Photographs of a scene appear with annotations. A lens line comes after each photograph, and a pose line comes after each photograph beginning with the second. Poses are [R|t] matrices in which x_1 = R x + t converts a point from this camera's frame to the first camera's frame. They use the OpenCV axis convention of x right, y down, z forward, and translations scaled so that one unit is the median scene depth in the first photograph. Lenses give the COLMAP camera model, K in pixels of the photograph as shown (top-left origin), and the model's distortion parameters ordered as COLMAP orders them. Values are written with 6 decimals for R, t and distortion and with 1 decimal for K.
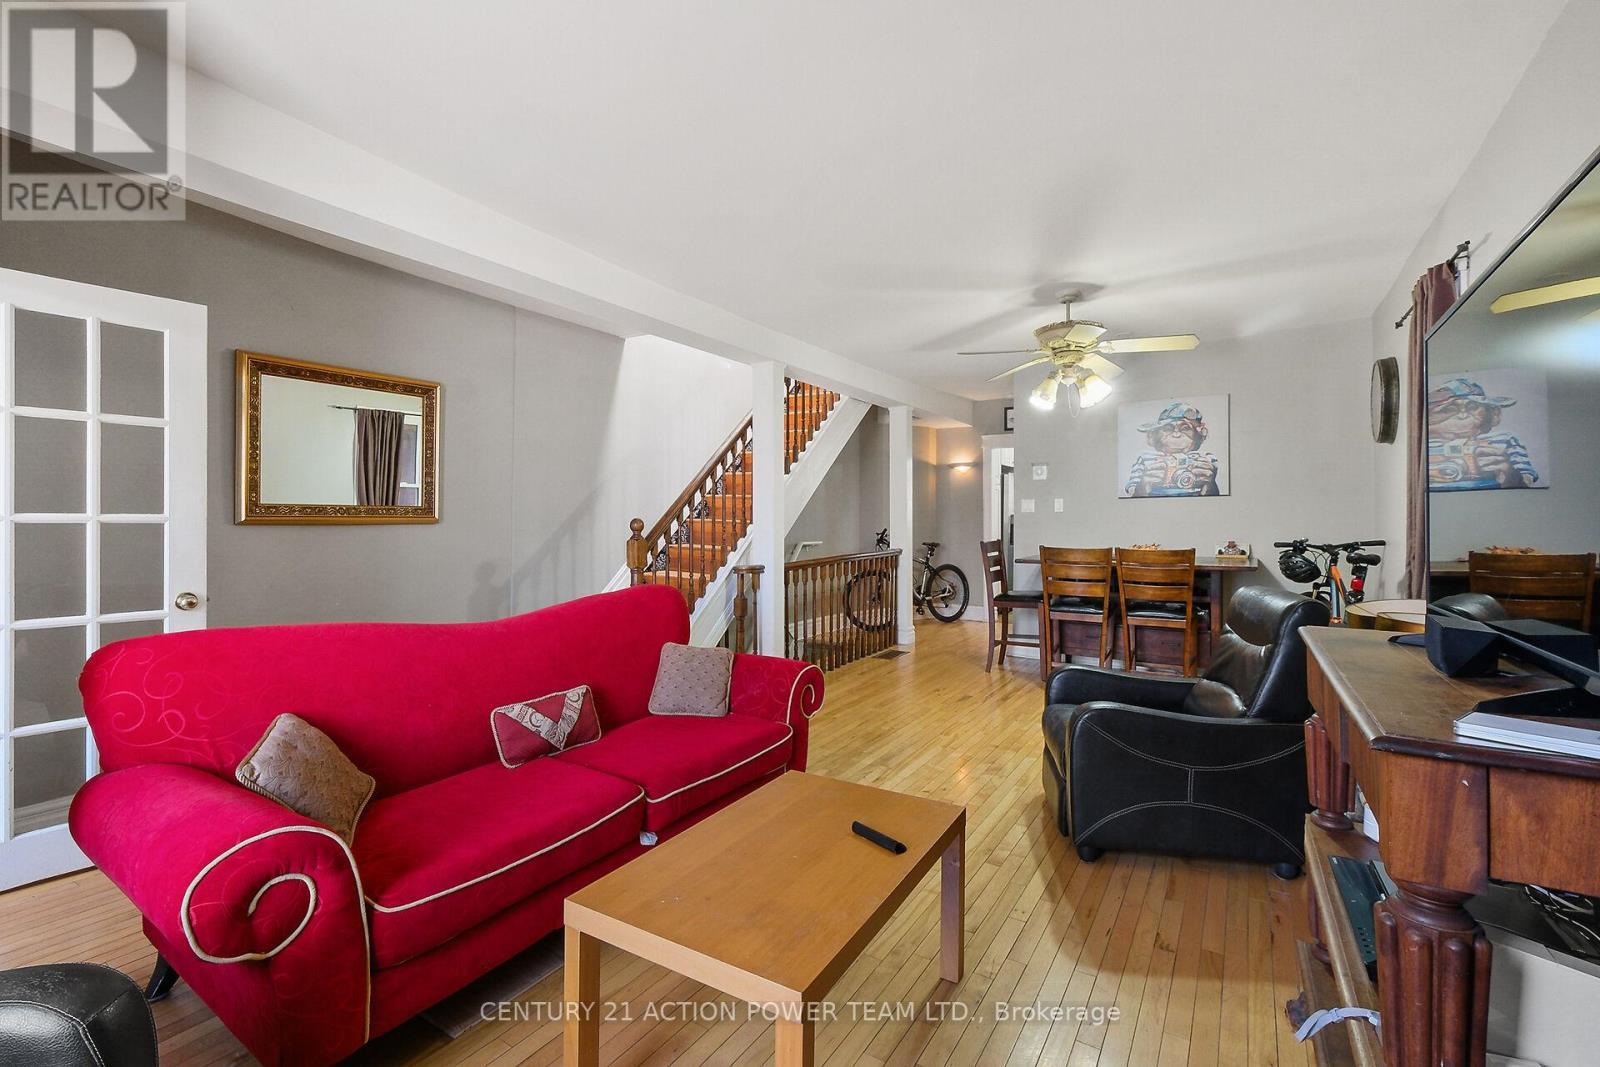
lens RADIAL K [[698.5, 0, 798.2], [0, 698.5, 521.8], [0, 0, 1]] dist [-0.002465, -0.000528]
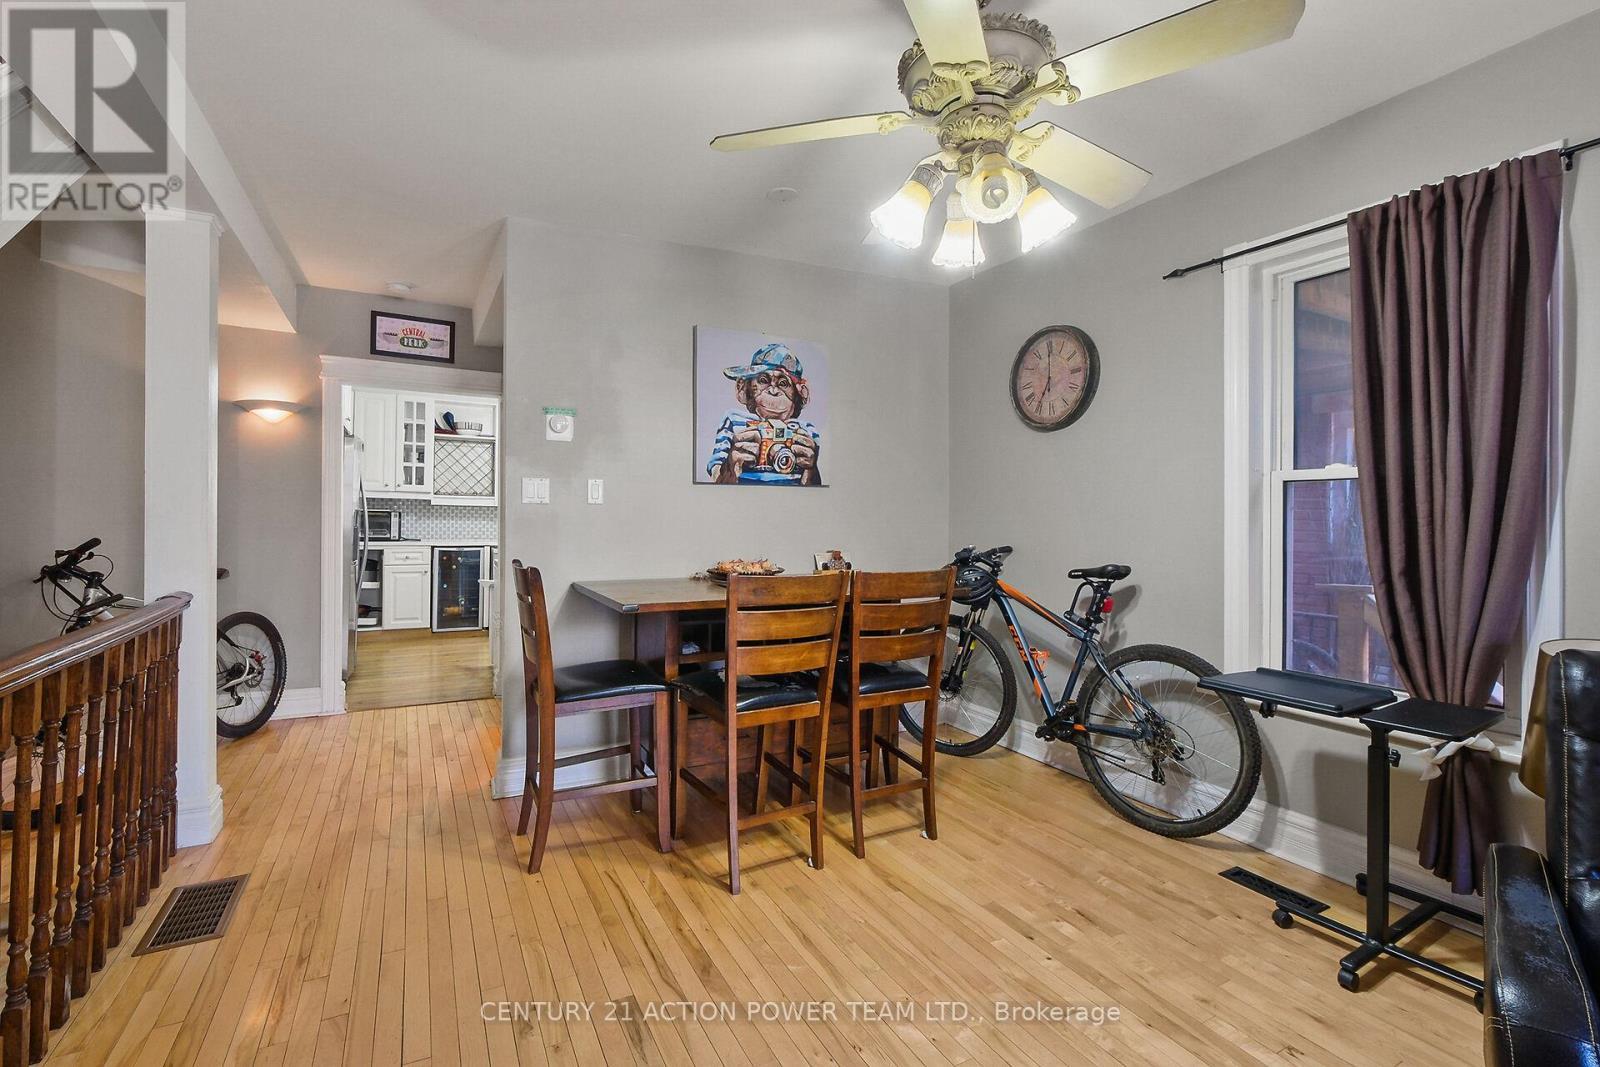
lens RADIAL K [[698.5, 0, 789.1], [0, 698.5, 522.6], [0, 0, 1]] dist [-0.002465, -0.000528]
pose [[0.485905, 0.005412, 0.873995, -0.027095], [-0.002698, 0.999985, -0.004692, 0.002889], [-0.874007, -0.000078, 0.485913, 0.675908]]
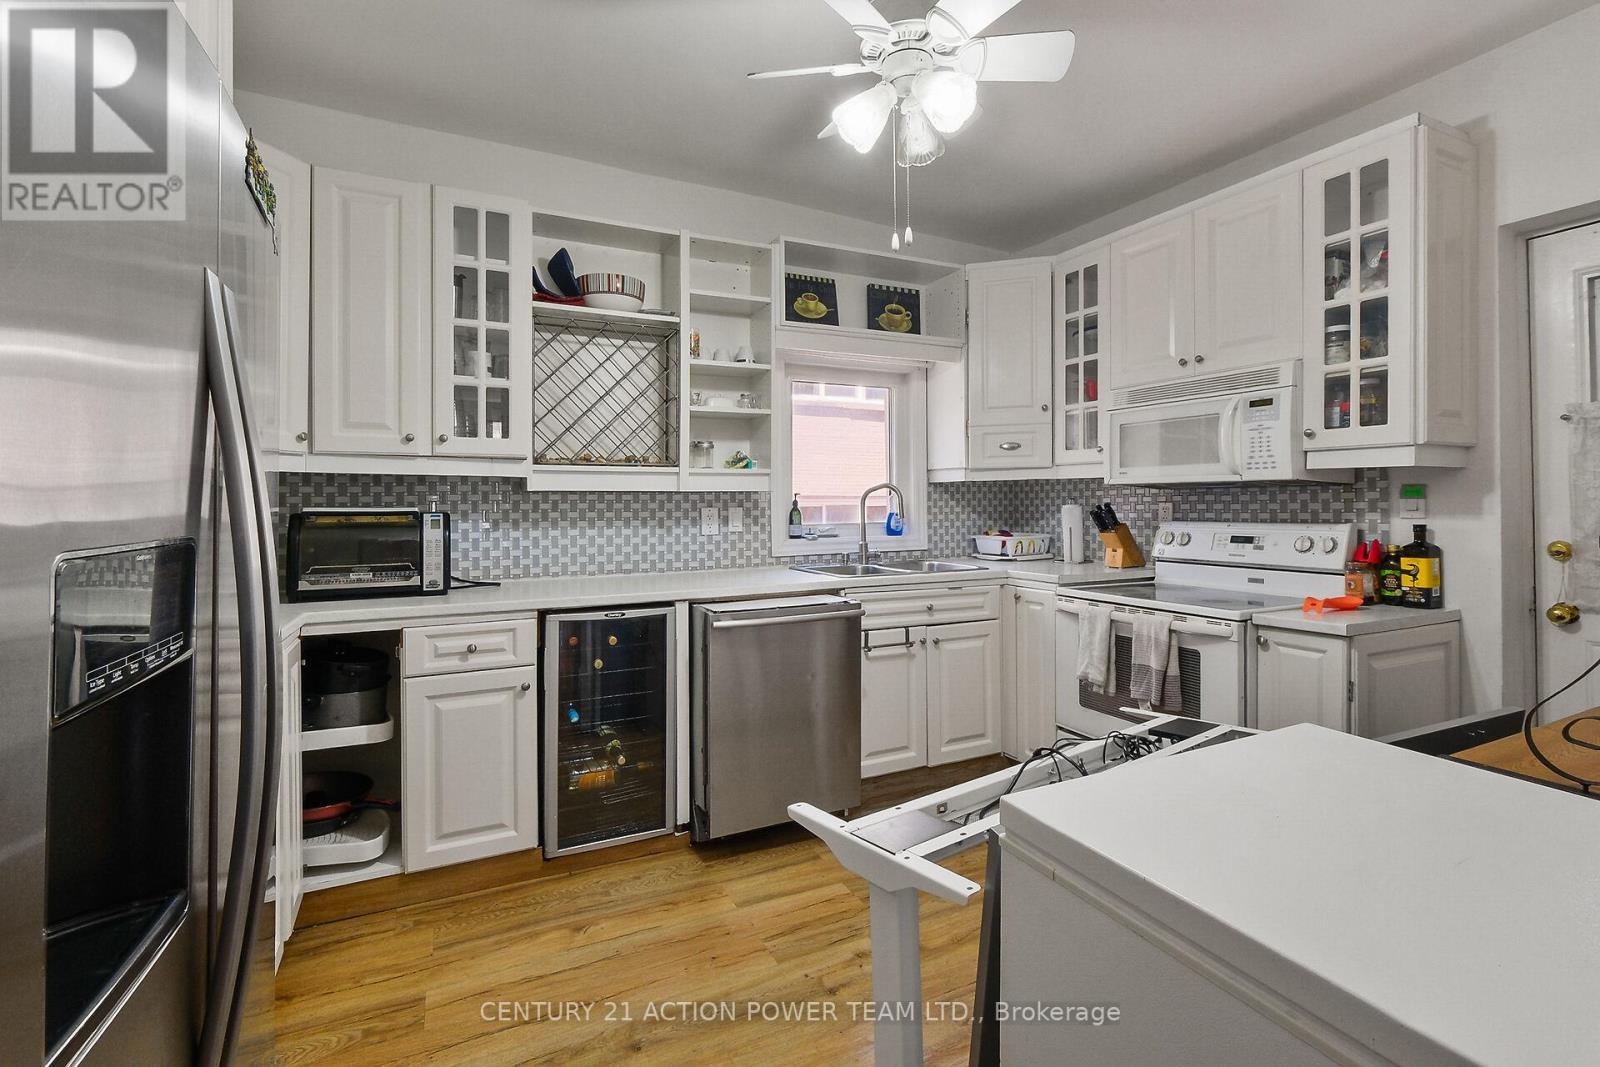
lens RADIAL K [[698.5, 0, 799.5], [0, 698.5, 497.7], [0, 0, 1]] dist [-0.002465, -0.000528]
pose [[0.518134, -0.007906, 0.855263, 0.465796], [0.010689, 0.999939, 0.002767, -0.028868], [-0.855233, 0.007708, 0.518187, 1.474924]]
